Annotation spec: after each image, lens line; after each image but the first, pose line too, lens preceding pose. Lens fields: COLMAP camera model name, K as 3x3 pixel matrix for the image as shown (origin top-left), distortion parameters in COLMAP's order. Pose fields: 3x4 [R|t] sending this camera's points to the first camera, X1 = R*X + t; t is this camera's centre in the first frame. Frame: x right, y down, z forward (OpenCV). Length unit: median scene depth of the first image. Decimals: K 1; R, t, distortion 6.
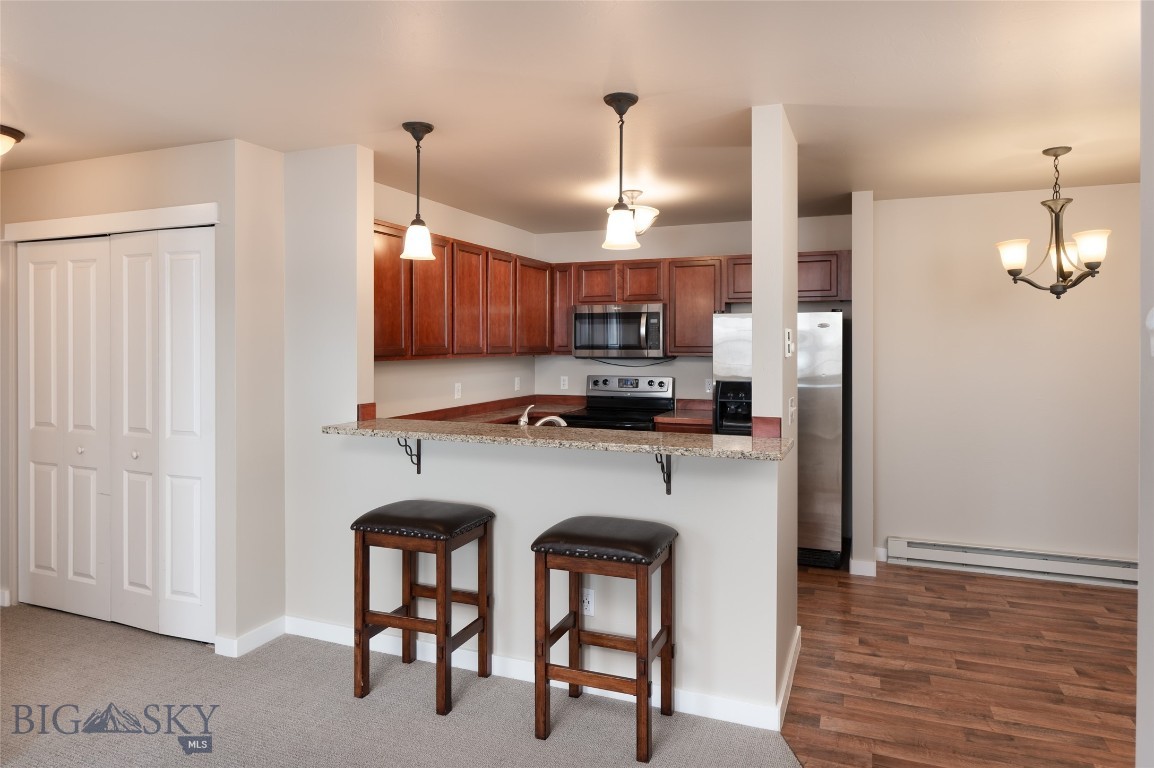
lens RADIAL K [[693.8, 0, 616.5], [0, 693.8, 345.7], [0, 0, 1]] dist [-0.001329, 0.001200]
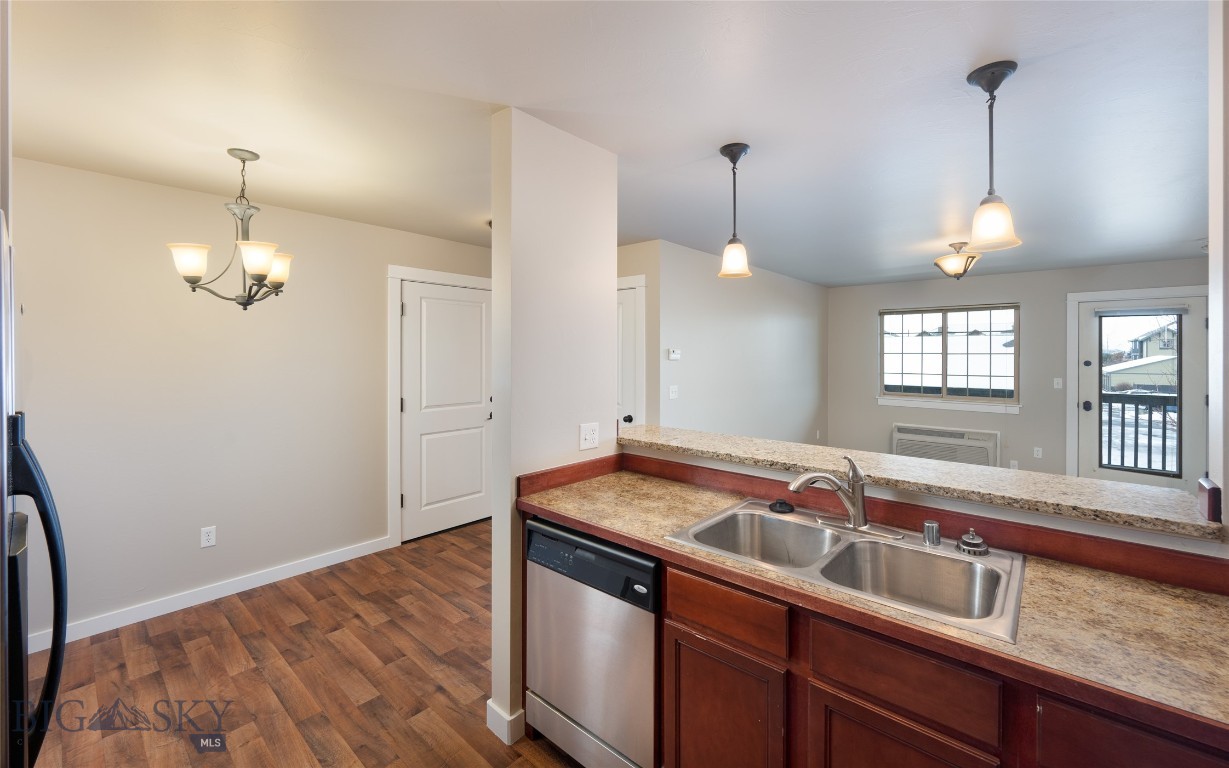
lens RADIAL K [[496.6, 0, 611.7], [0, 496.6, 356.1], [0, 0, 1]] dist [-0.009441, 0.000056]
pose [[-0.926759, -0.001719, 0.375652, -0.087064], [0.001931, 0.999955, 0.009341, -0.009314], [-0.375651, 0.009382, -0.926714, 1.420218]]
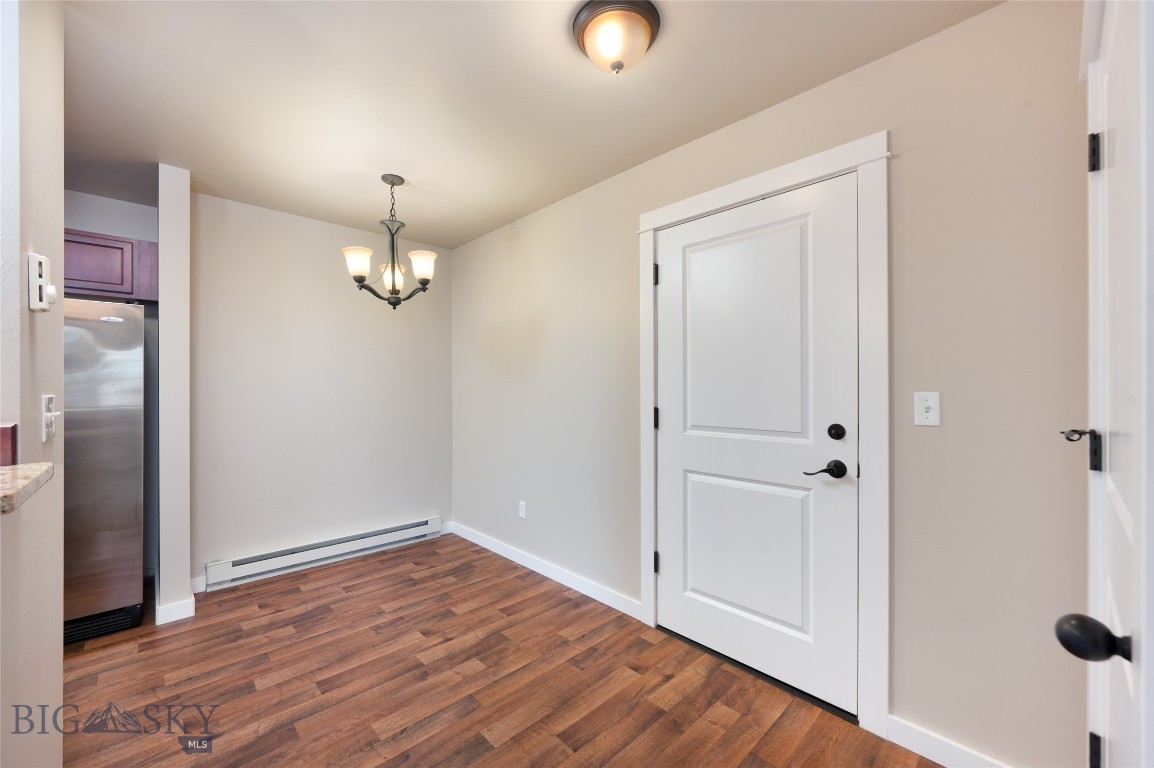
lens RADIAL K [[458.1, 0, 577.0], [0, 458.1, 384.0], [0, 0, 1]] dist [-0.003491, 0.000414]
pose [[0.453448, 0.001877, 0.891281, 0.099433], [0.006999, 0.999959, -0.005667, 0.060993], [-0.891255, 0.008808, 0.453416, 0.384394]]
